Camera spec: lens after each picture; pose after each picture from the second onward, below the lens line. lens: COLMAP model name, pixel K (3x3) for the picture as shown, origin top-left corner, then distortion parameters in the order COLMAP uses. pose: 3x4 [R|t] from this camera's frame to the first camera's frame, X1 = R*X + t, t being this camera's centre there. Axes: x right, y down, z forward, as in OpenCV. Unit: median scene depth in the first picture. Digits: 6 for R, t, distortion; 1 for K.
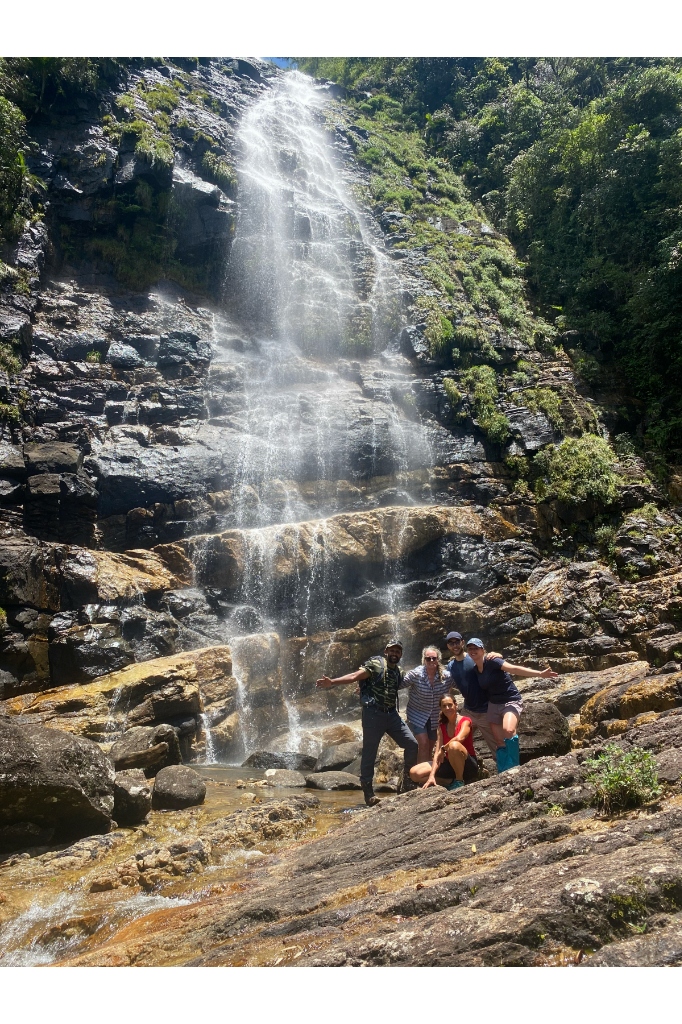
lens RADIAL K [[687.6, 0, 340.4], [0, 687.6, 512.3], [0, 0, 1]] dist [0.038821, -0.005541]
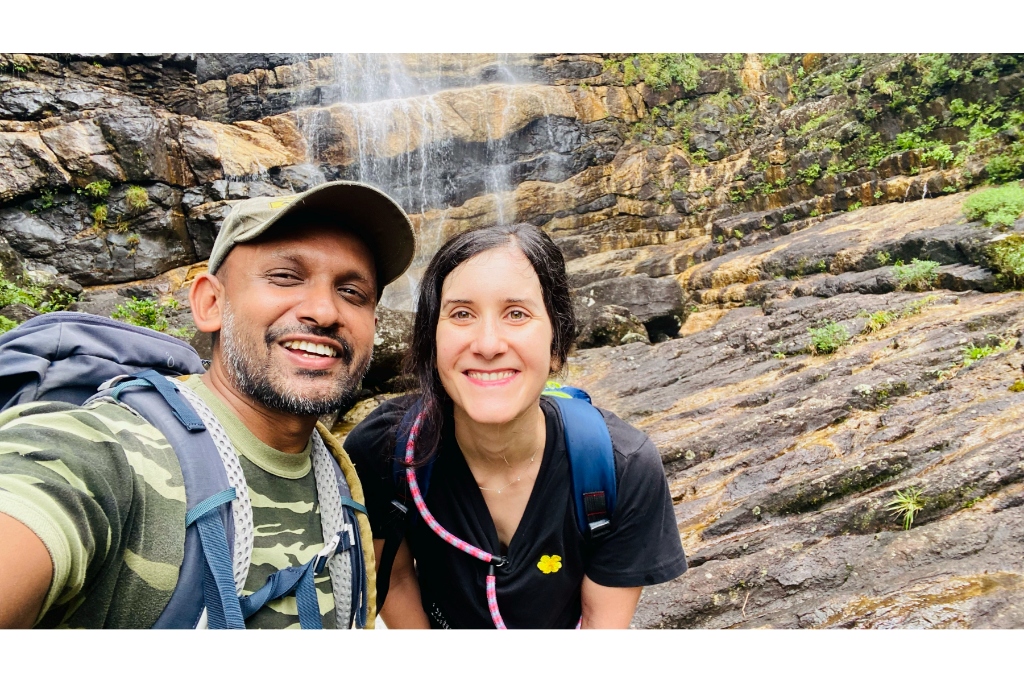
lens RADIAL K [[687.6, 0, 512.3], [0, 687.6, 341.4], [0, 0, 1]] dist [0.038821, -0.005541]
pose [[0.979954, -0.023253, 0.197862, -0.117210], [-0.052239, 0.928423, 0.367833, -0.035132], [-0.192253, -0.370796, 0.908598, -0.072982]]
